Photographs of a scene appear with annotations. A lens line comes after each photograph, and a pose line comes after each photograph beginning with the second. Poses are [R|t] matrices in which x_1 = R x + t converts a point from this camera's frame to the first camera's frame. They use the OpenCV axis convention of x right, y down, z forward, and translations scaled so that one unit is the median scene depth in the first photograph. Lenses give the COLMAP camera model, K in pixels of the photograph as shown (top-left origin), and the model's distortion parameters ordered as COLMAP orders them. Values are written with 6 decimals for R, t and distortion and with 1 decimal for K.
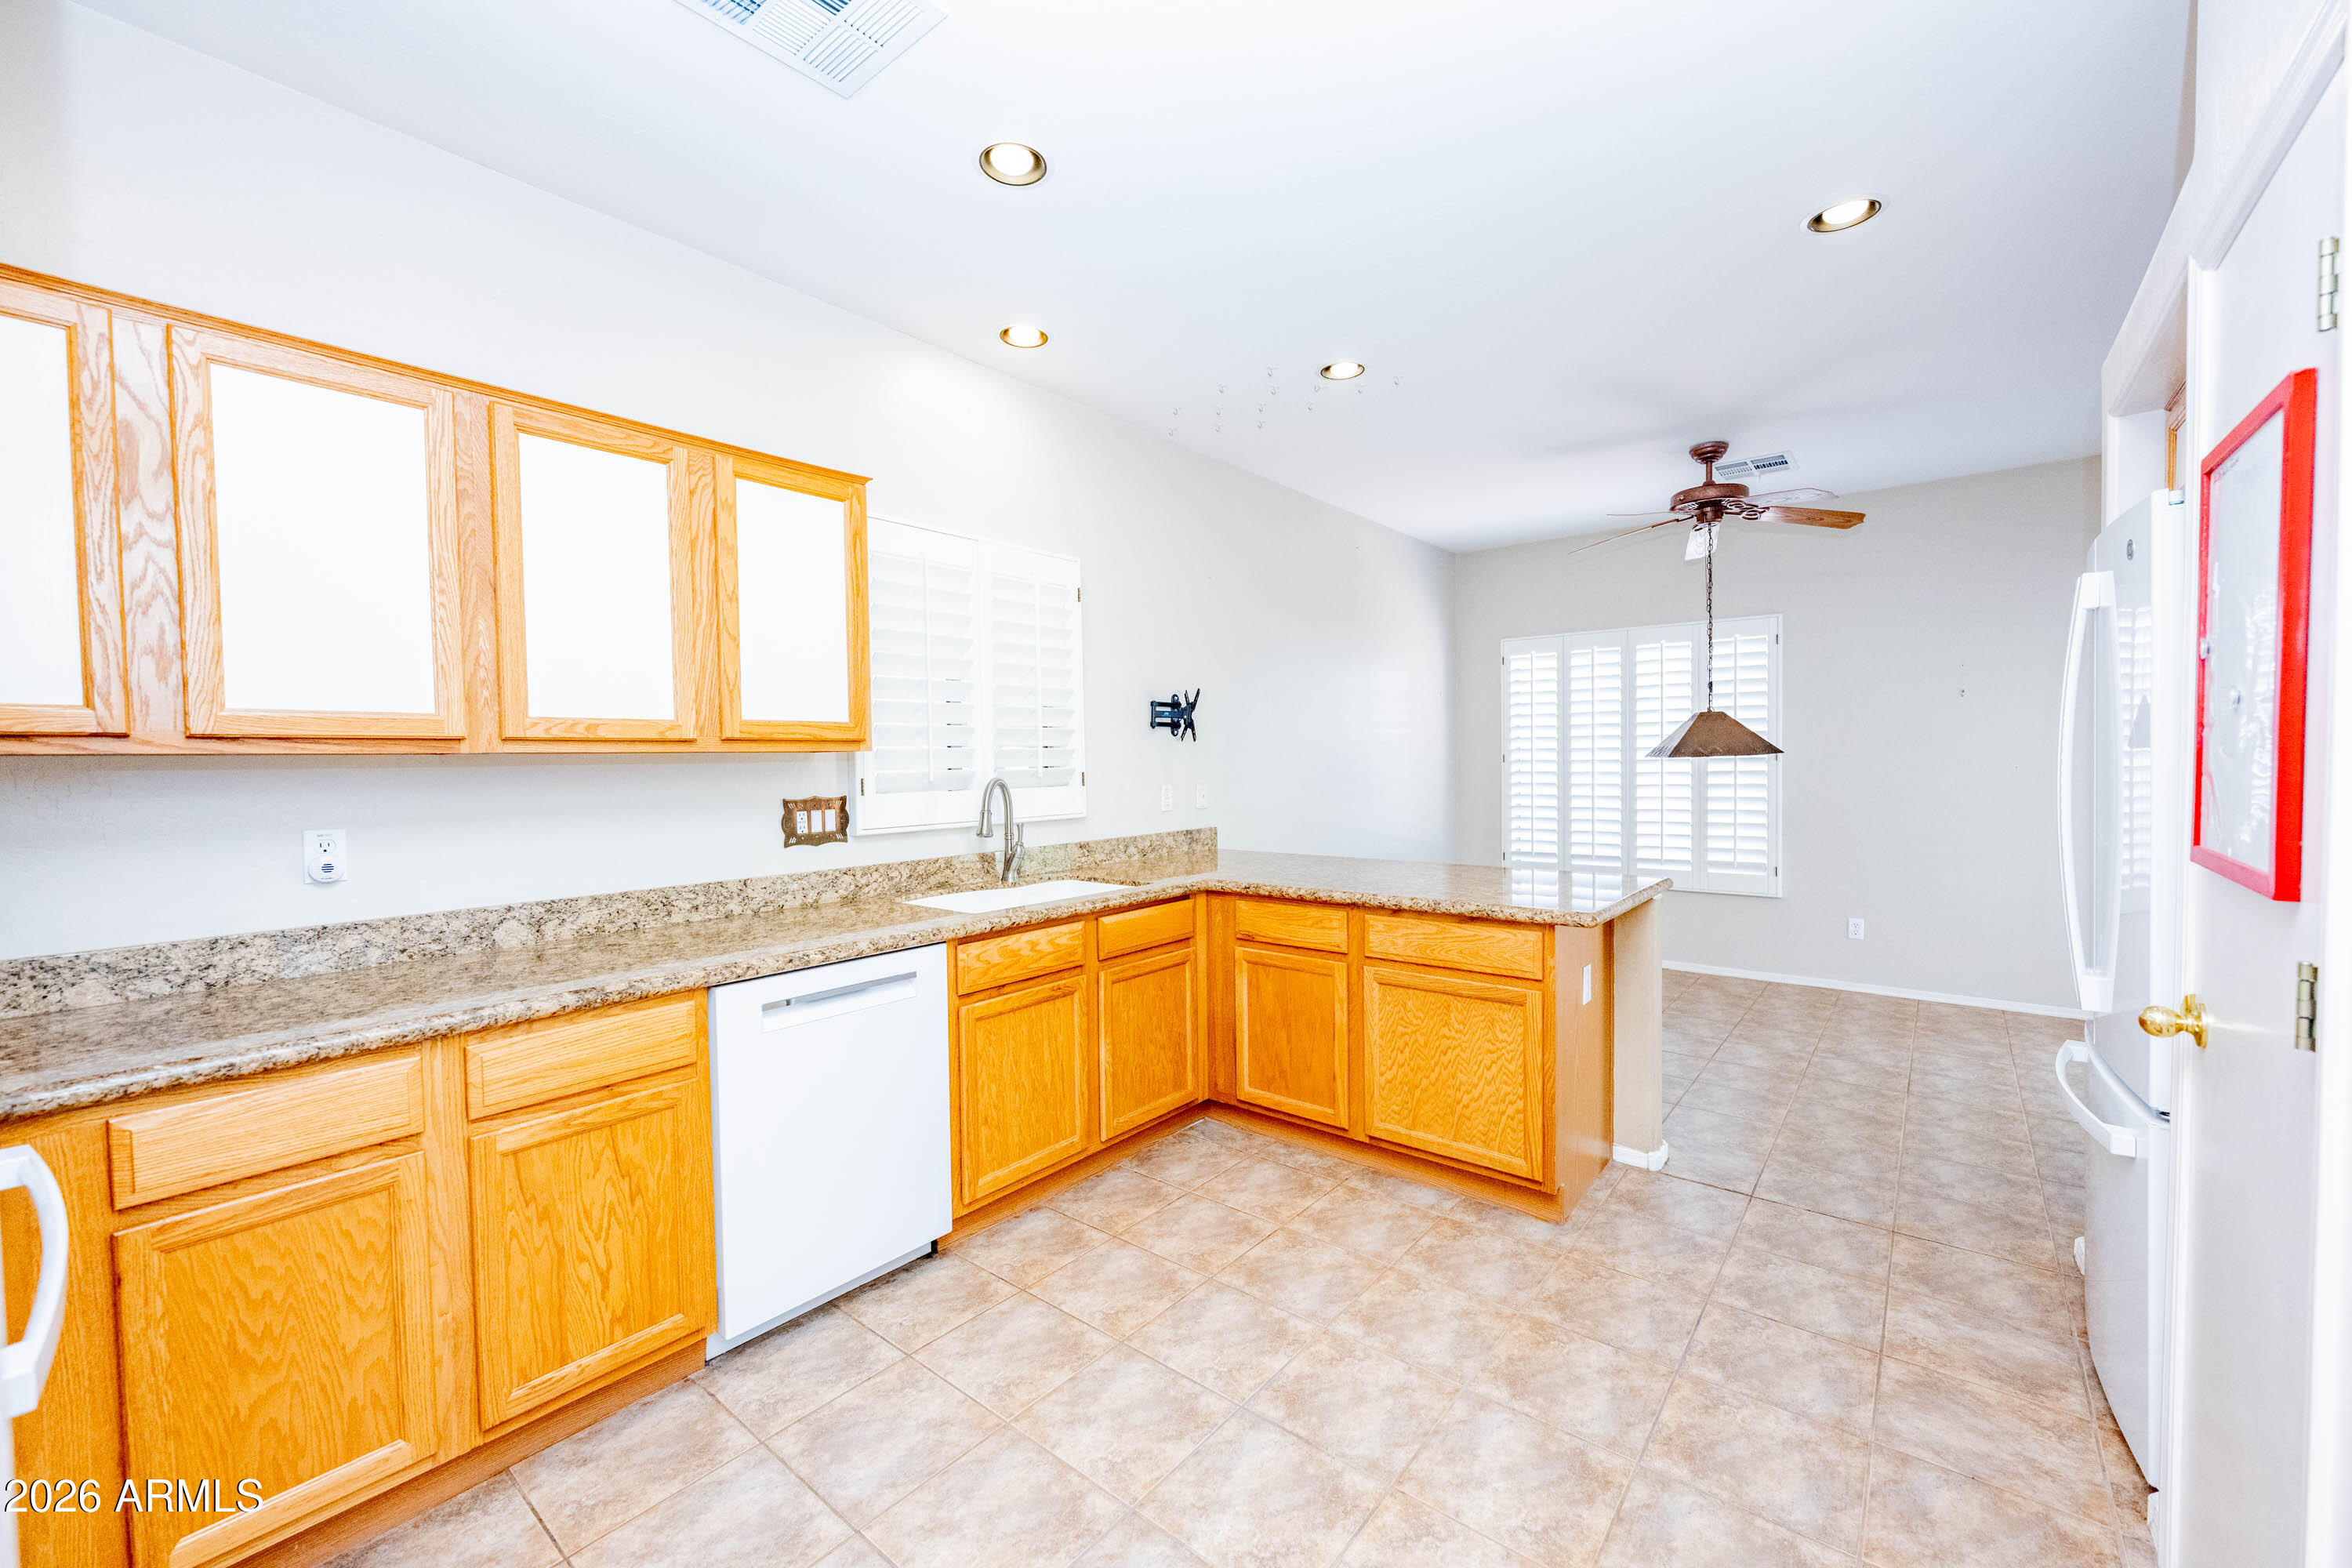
lens RADIAL K [[936.2, 0, 1174.5], [0, 936.2, 787.2], [0, 0, 1]] dist [-0.003120, 0.000402]
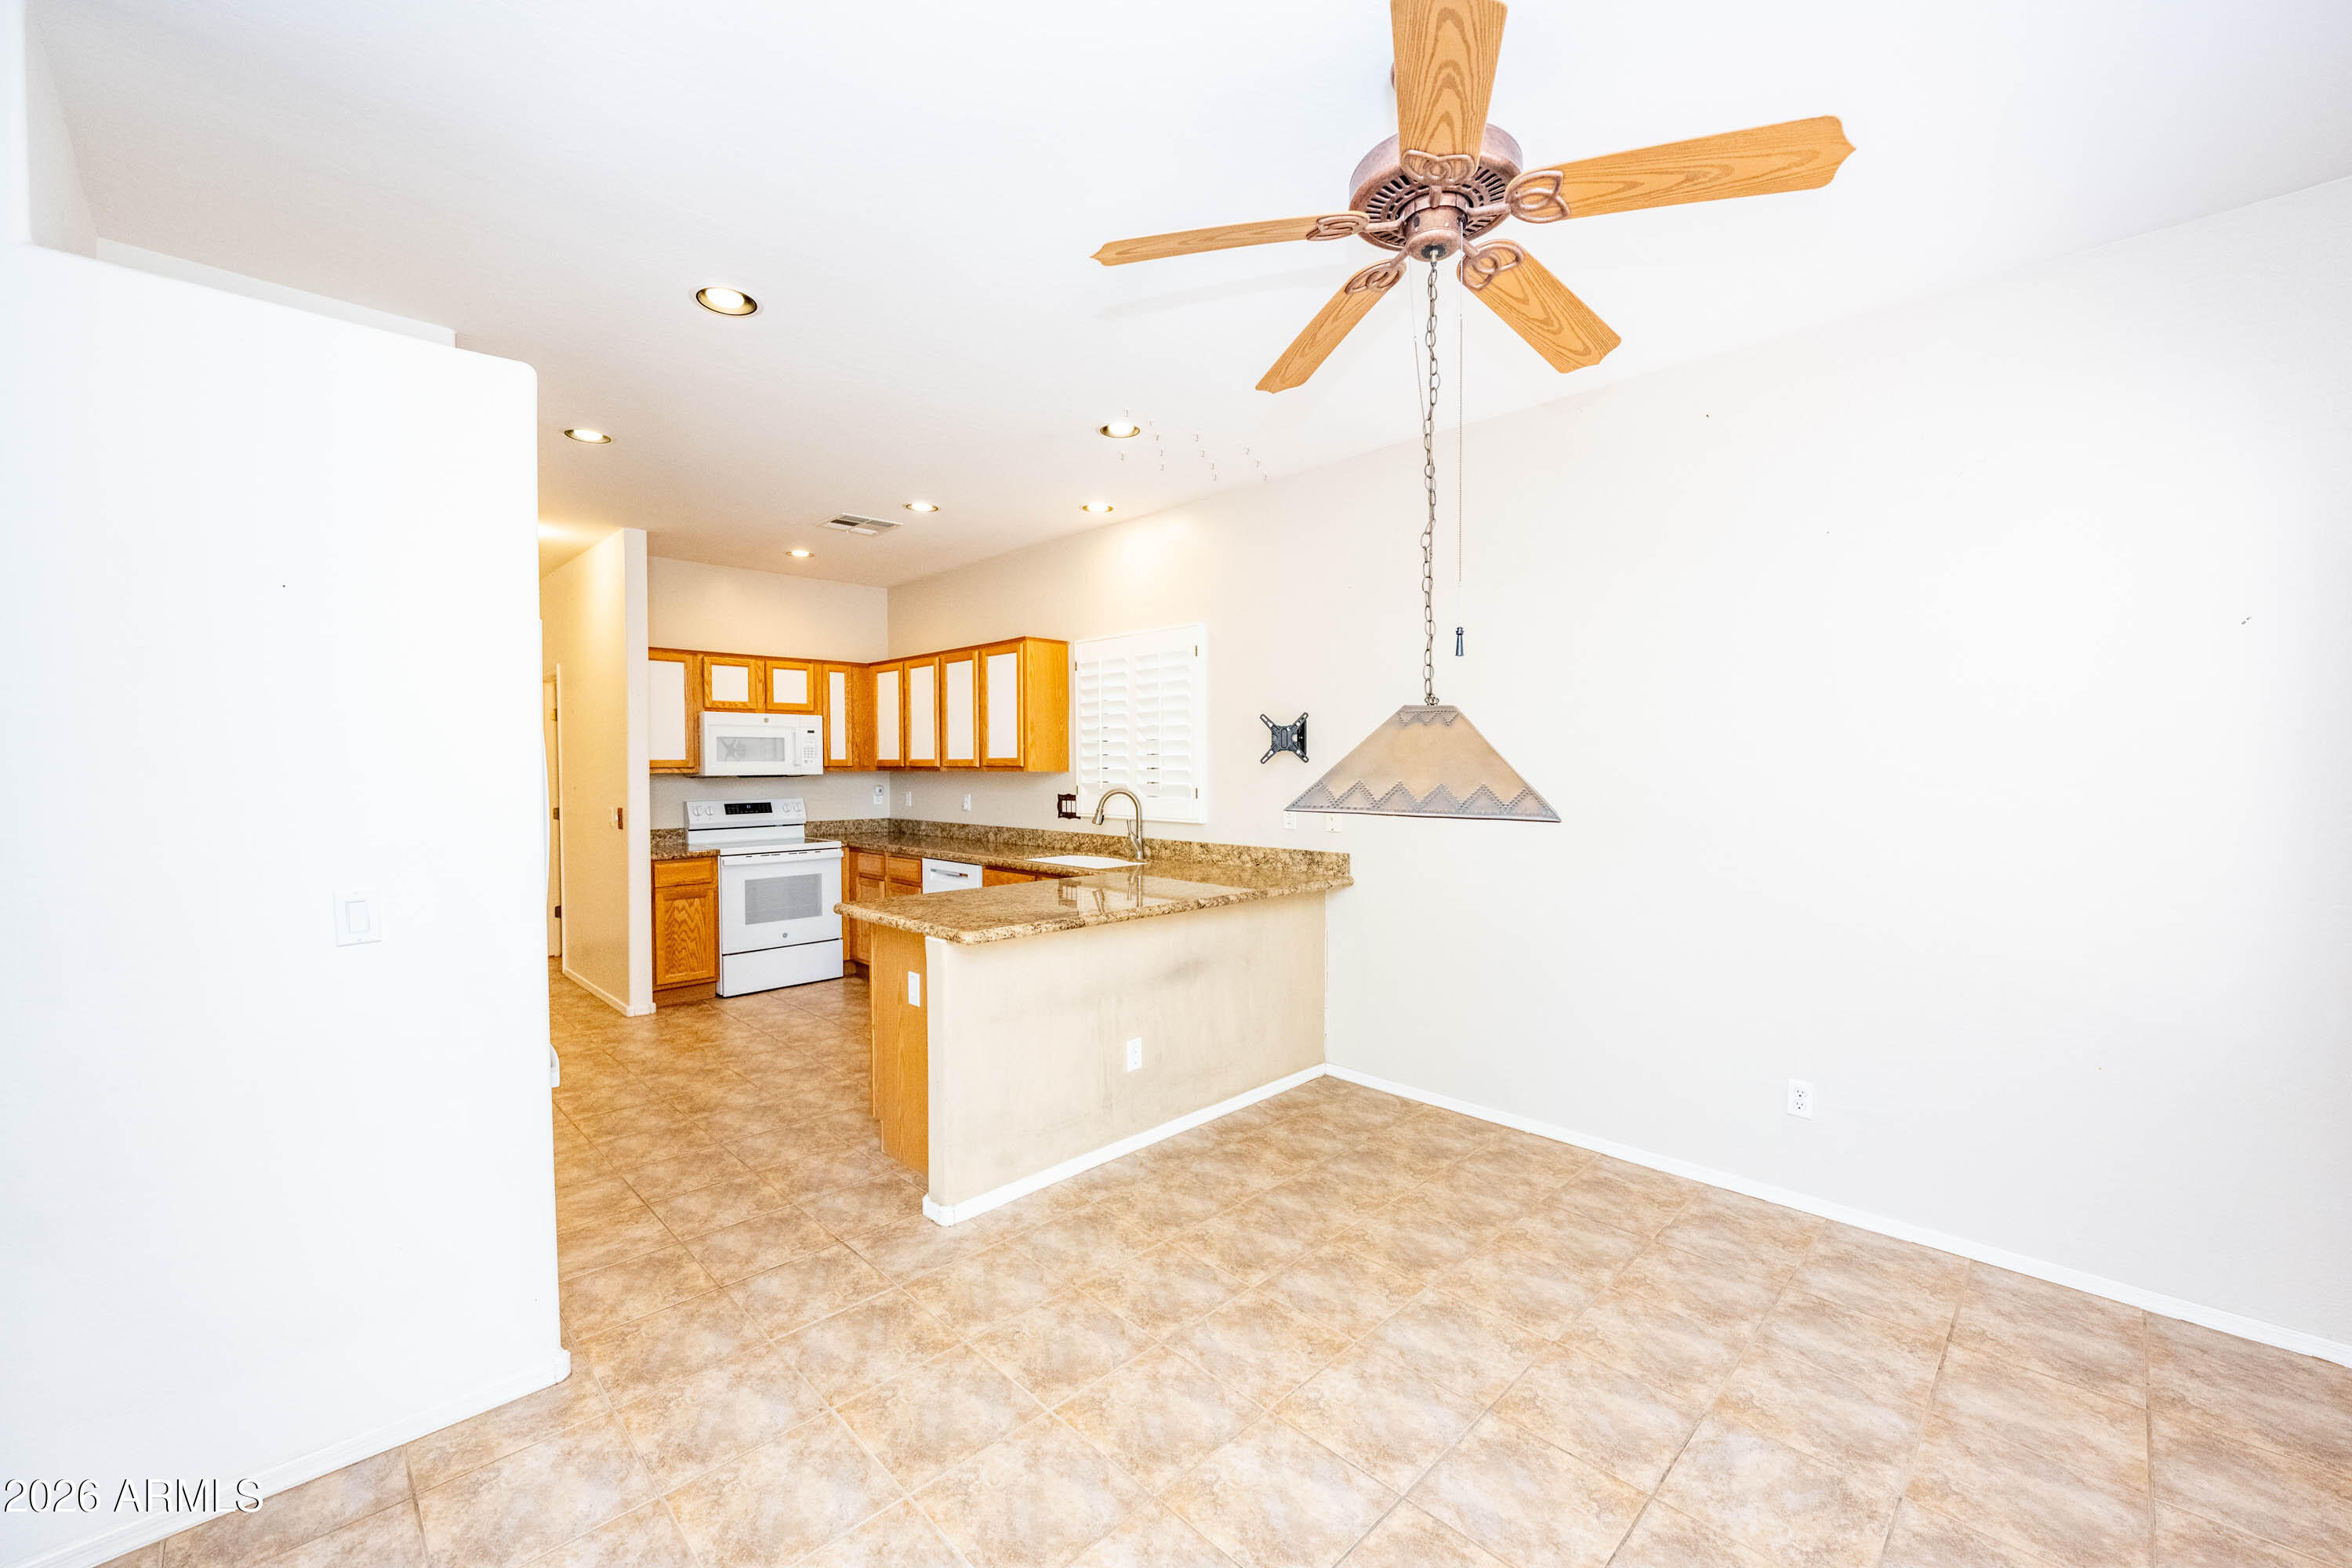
lens RADIAL K [[936.2, 0, 1168.9], [0, 936.2, 781.3], [0, 0, 1]] dist [-0.003120, 0.000402]
pose [[-0.110474, 0.030776, -0.993402, 1.728490], [-0.026619, 0.999070, 0.033912, -0.098891], [0.993522, 0.030190, -0.109552, 1.609837]]
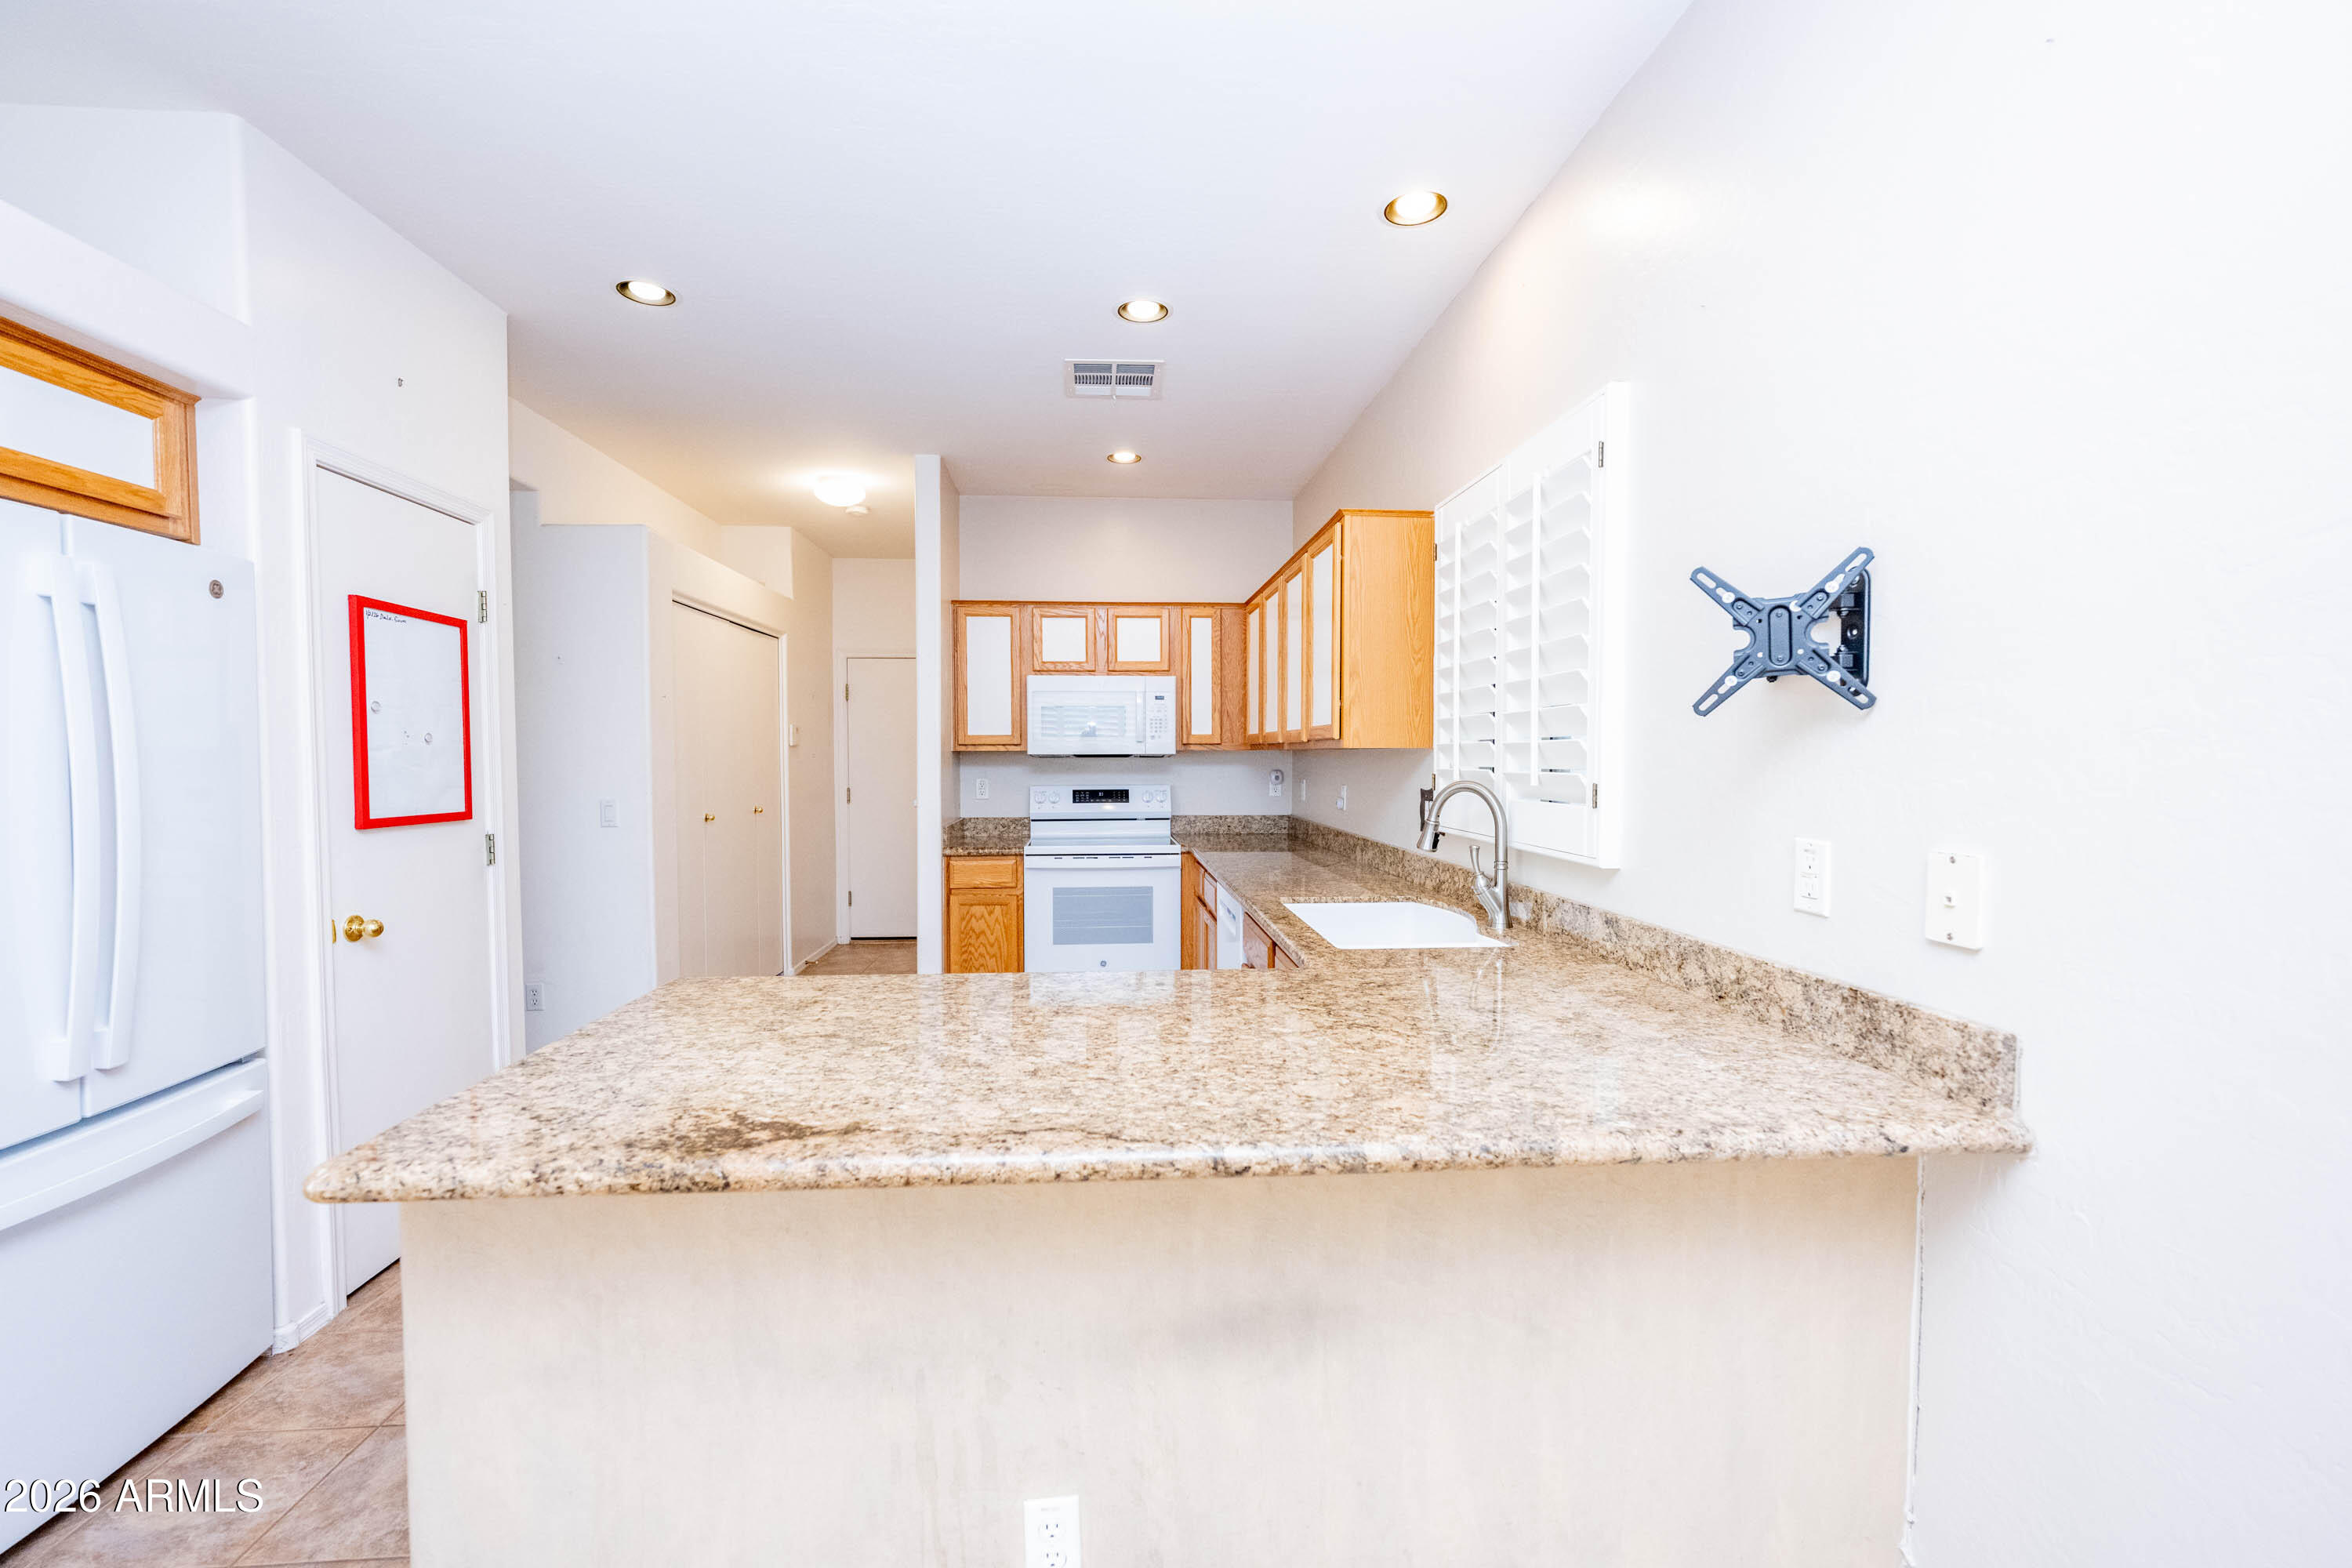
lens RADIAL K [[936.2, 0, 1161.9], [0, 936.2, 799.8], [0, 0, 1]] dist [-0.003120, 0.000402]
pose [[-0.722418, 0.045531, -0.689956, 0.672046], [-0.014162, 0.996646, 0.080598, -0.068829], [0.691311, 0.067997, -0.719350, 1.777619]]
